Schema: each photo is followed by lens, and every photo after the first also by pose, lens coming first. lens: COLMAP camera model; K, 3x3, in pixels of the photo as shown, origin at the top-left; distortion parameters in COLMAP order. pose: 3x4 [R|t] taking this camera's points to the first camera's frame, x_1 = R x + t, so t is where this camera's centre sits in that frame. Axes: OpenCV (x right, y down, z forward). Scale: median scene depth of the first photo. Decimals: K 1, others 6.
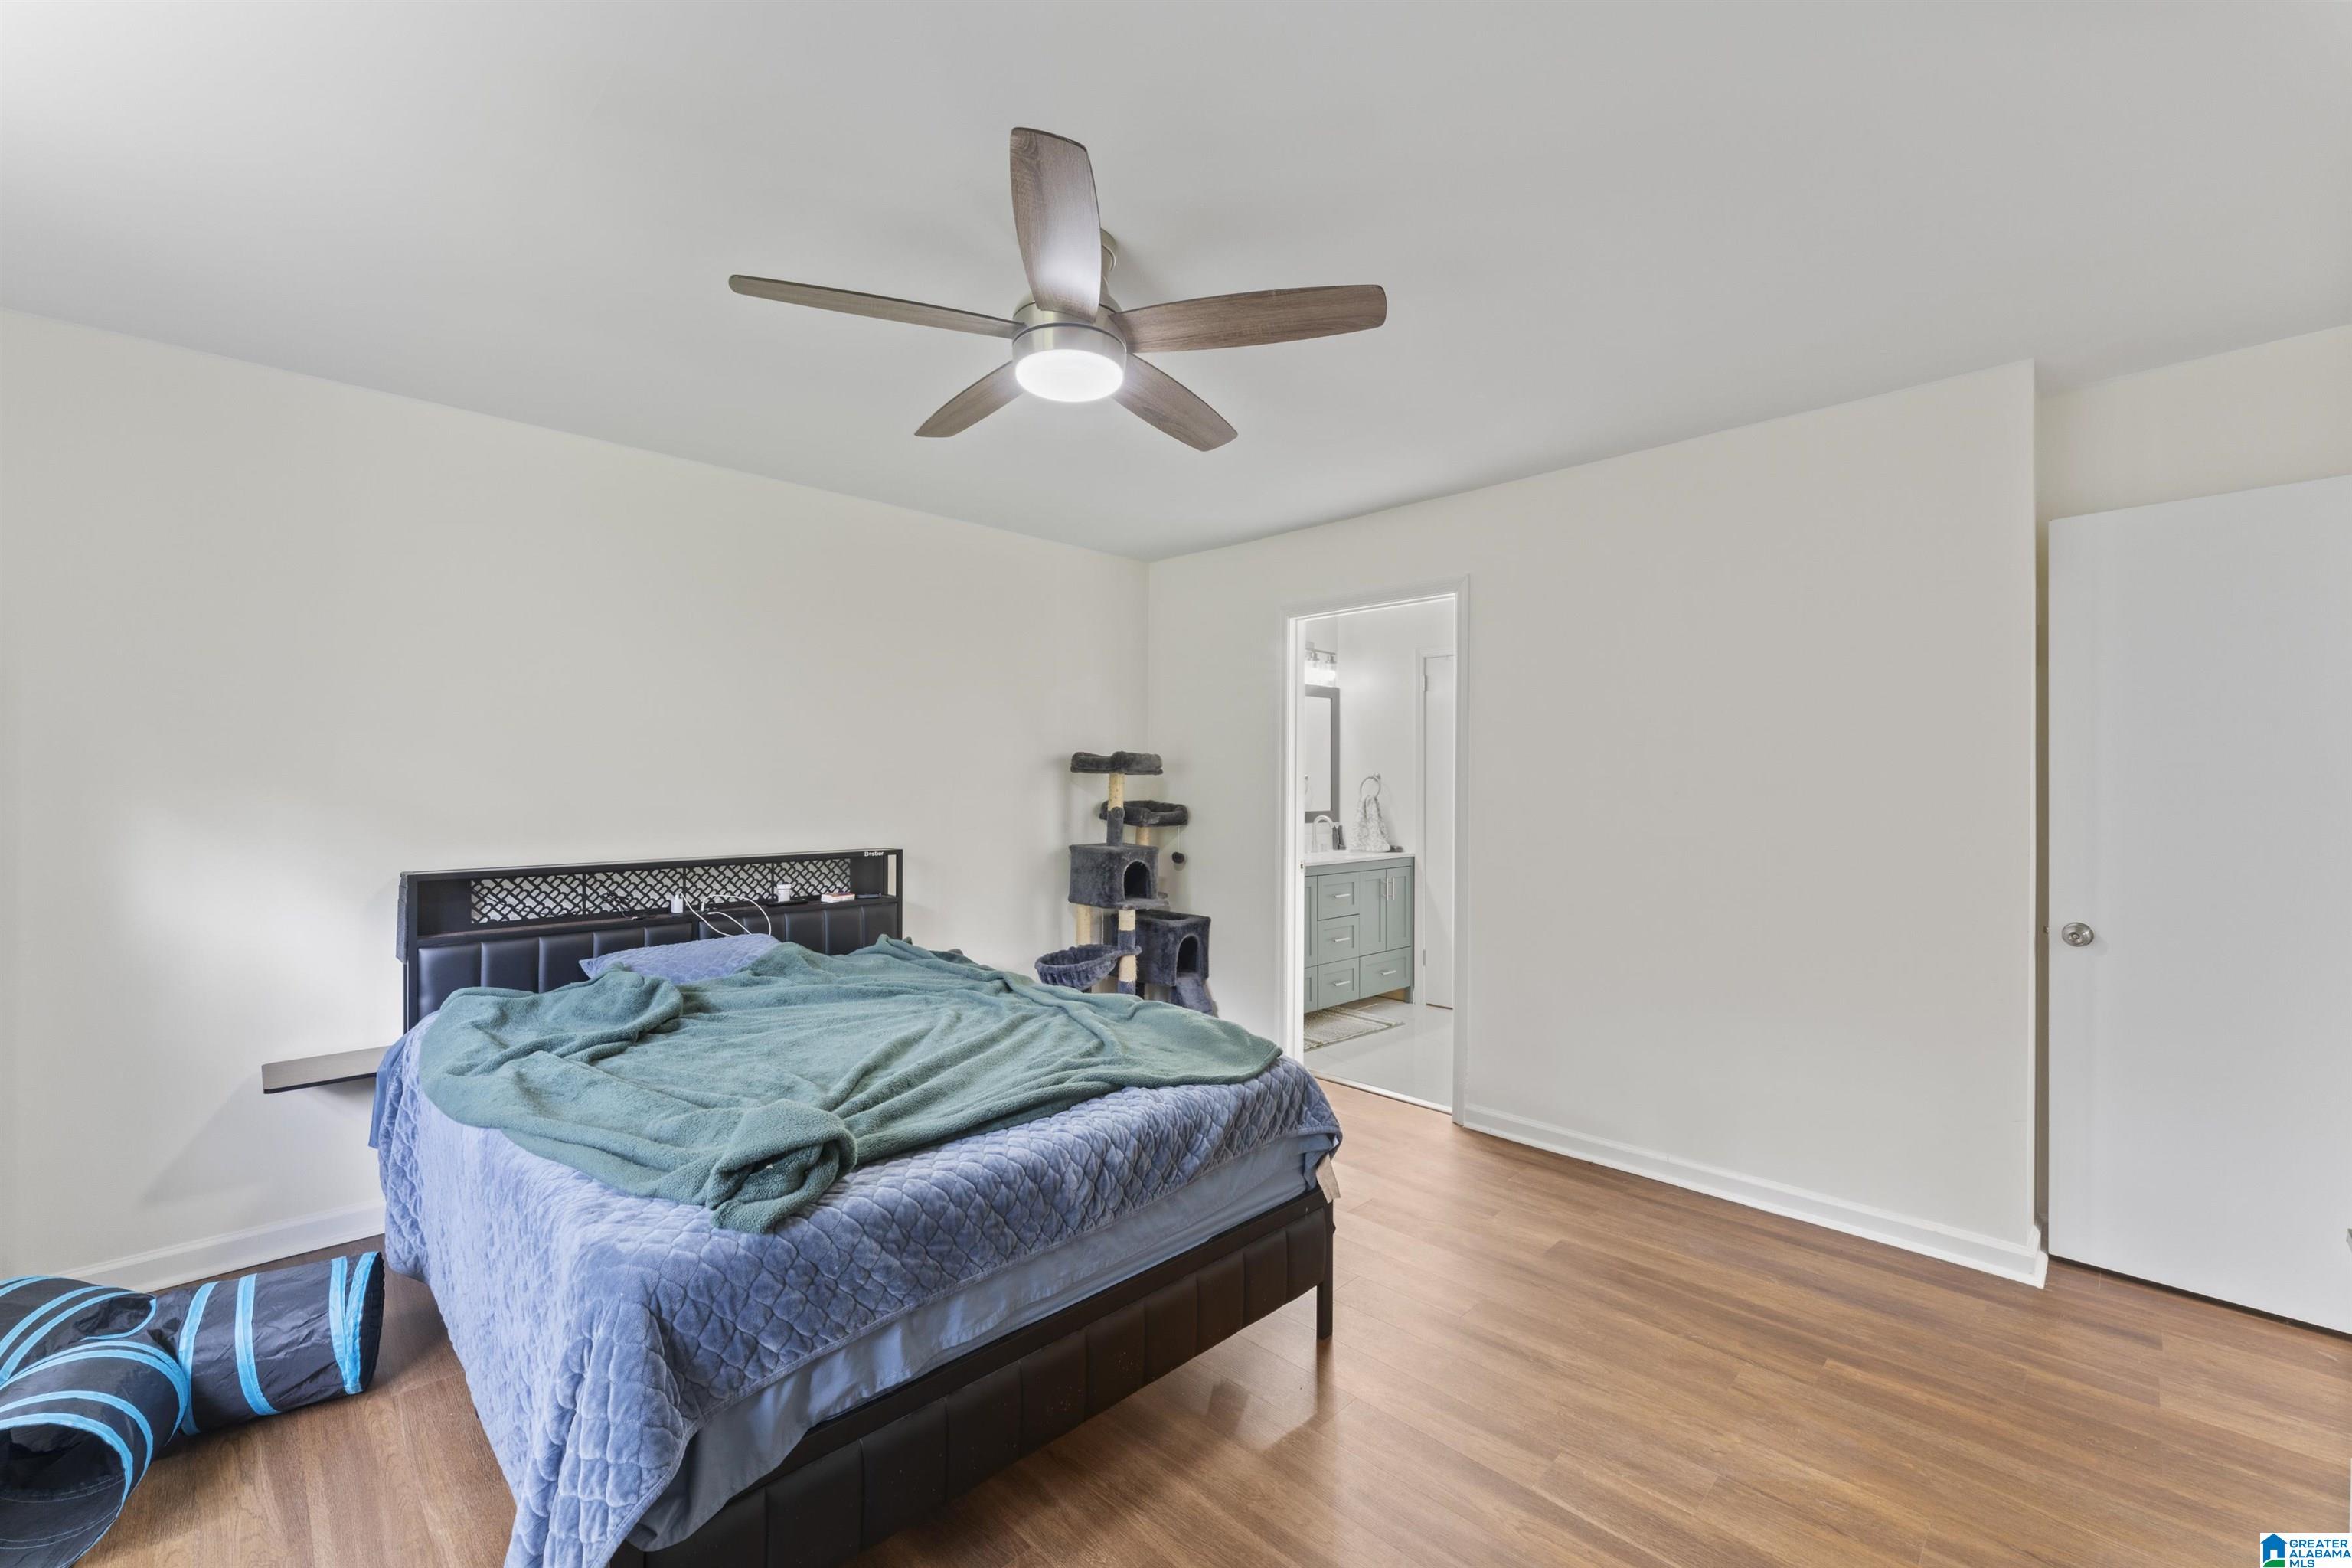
lens RADIAL K [[947.6, 0, 1176.0], [0, 947.6, 784.0], [0, 0, 1]] dist [0.002293, 0.000346]
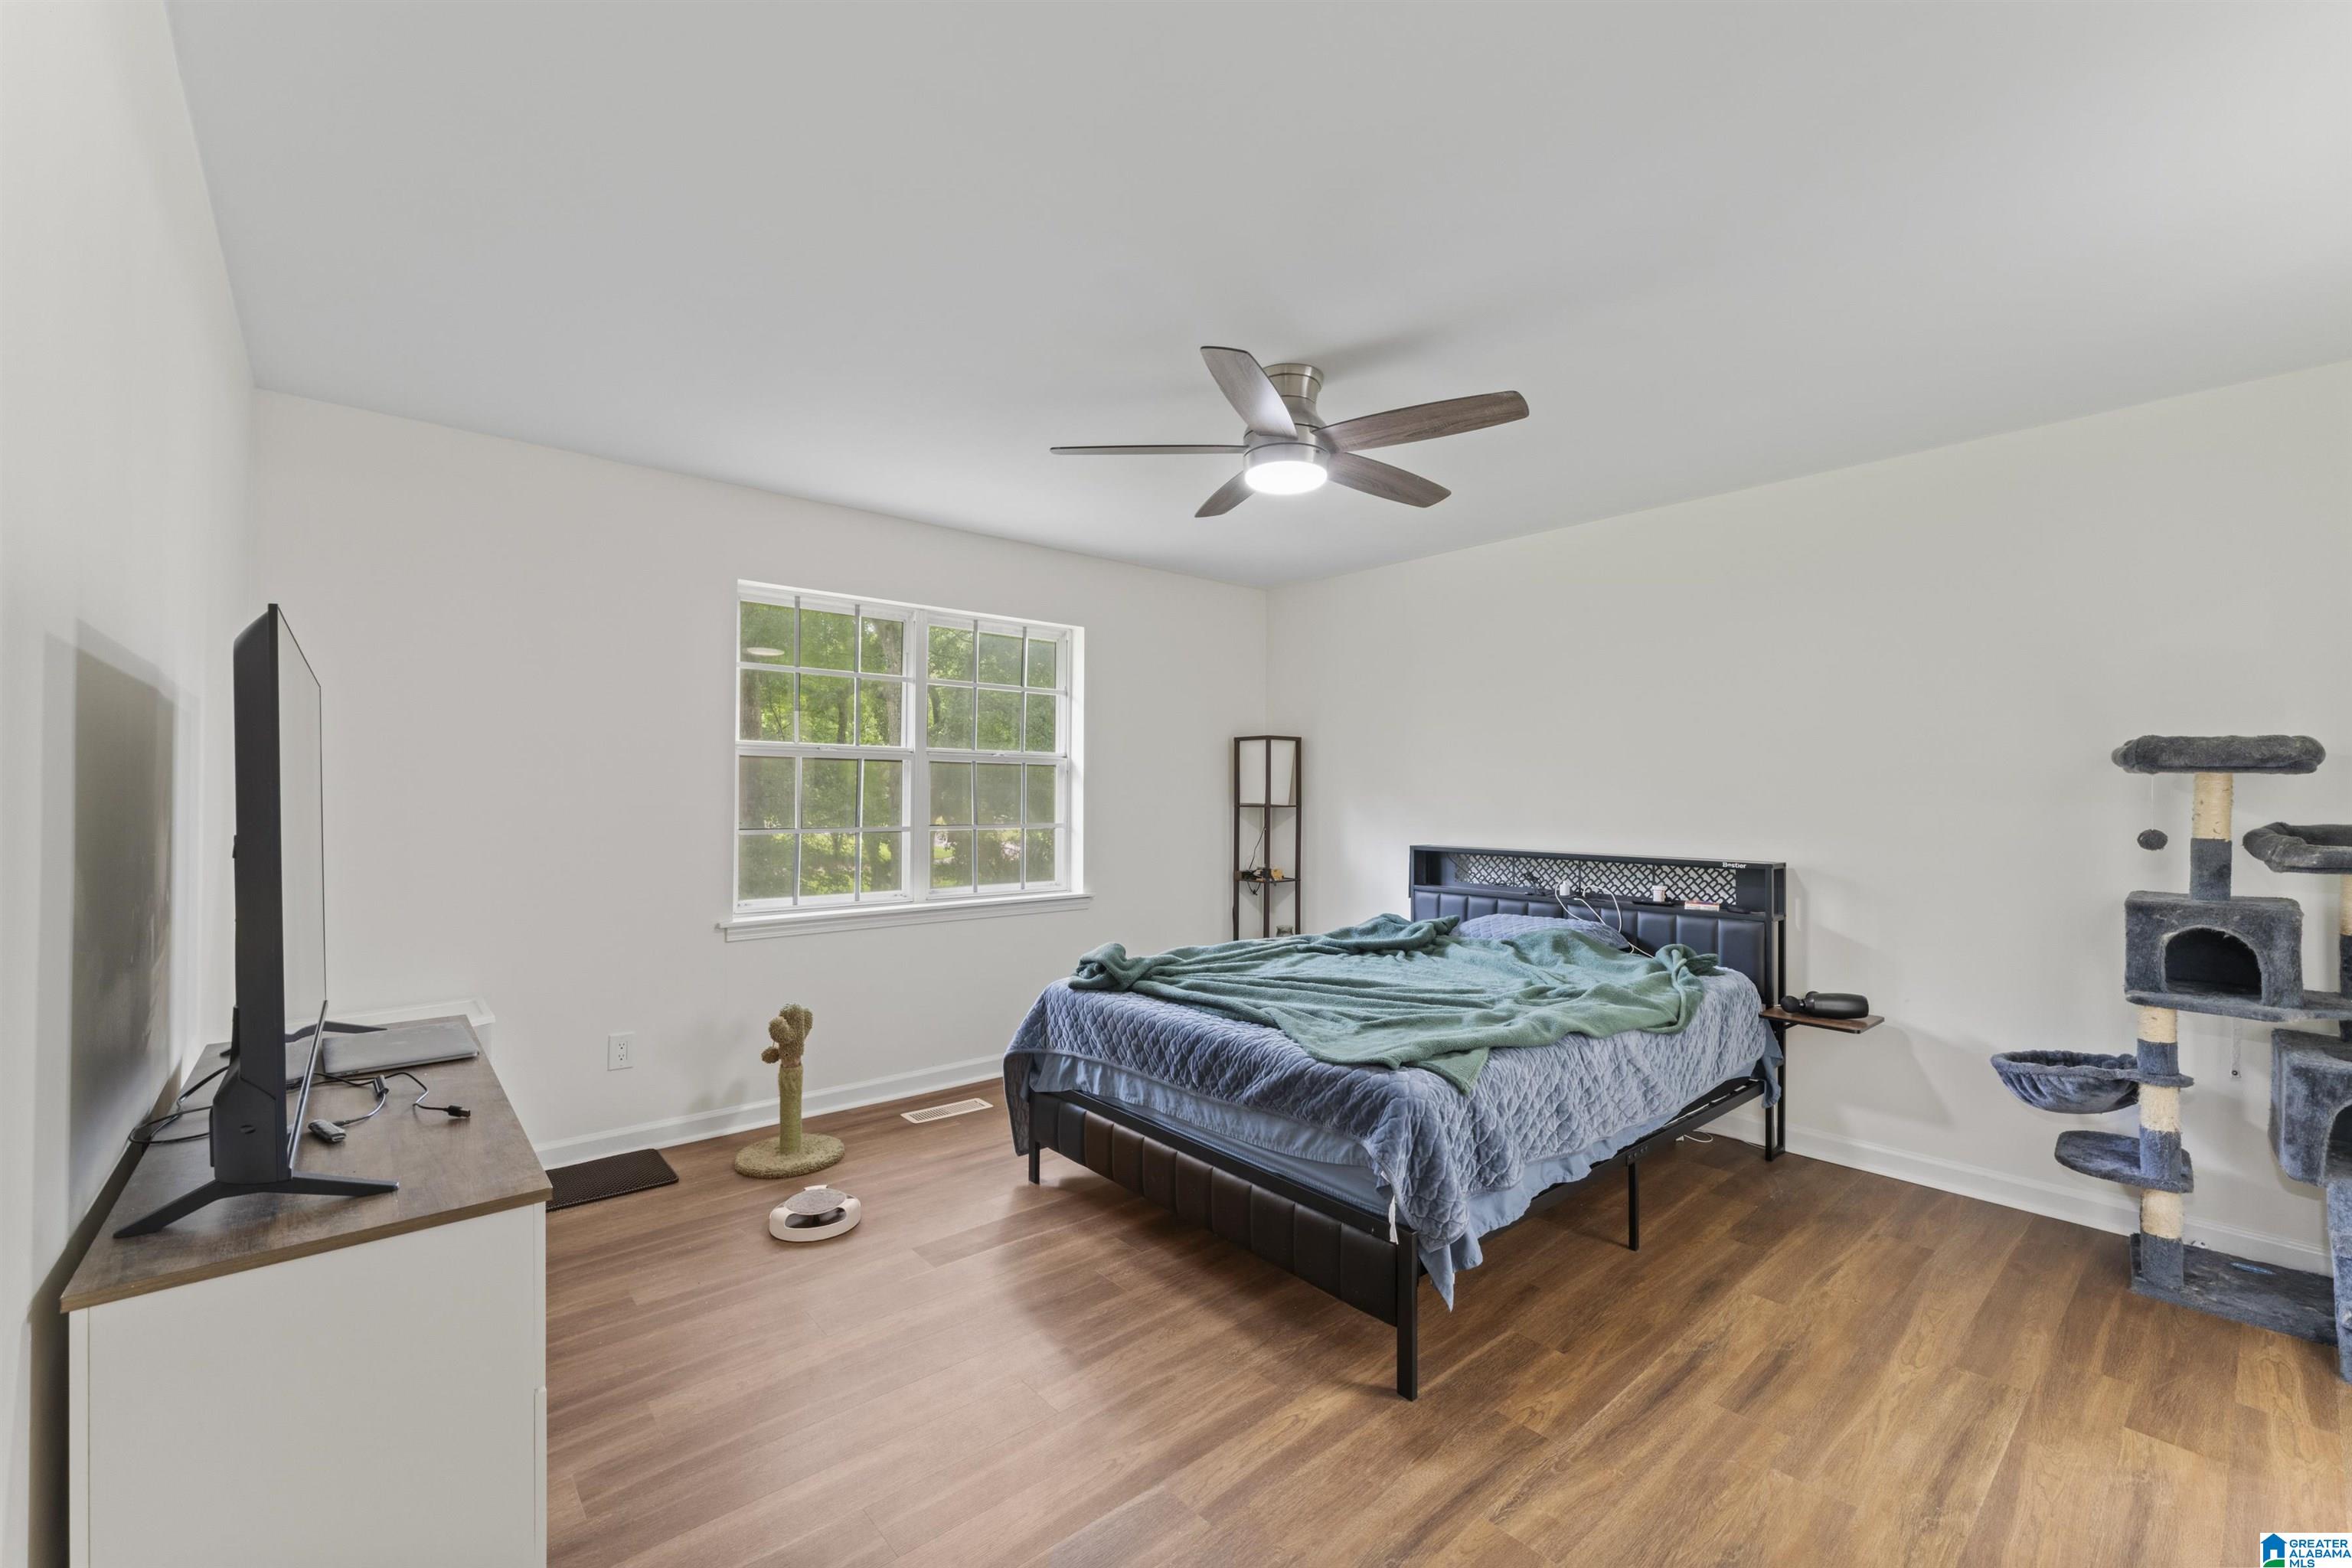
lens RADIAL K [[969.8, 0, 1175.9], [0, 969.8, 772.7], [0, 0, 1]] dist [0.004190, 0.000513]
pose [[-0.061810, -0.021211, -0.997863, 0.791049], [-0.004203, 0.999771, -0.020992, 0.005219], [0.998079, 0.002897, -0.061885, 0.598015]]
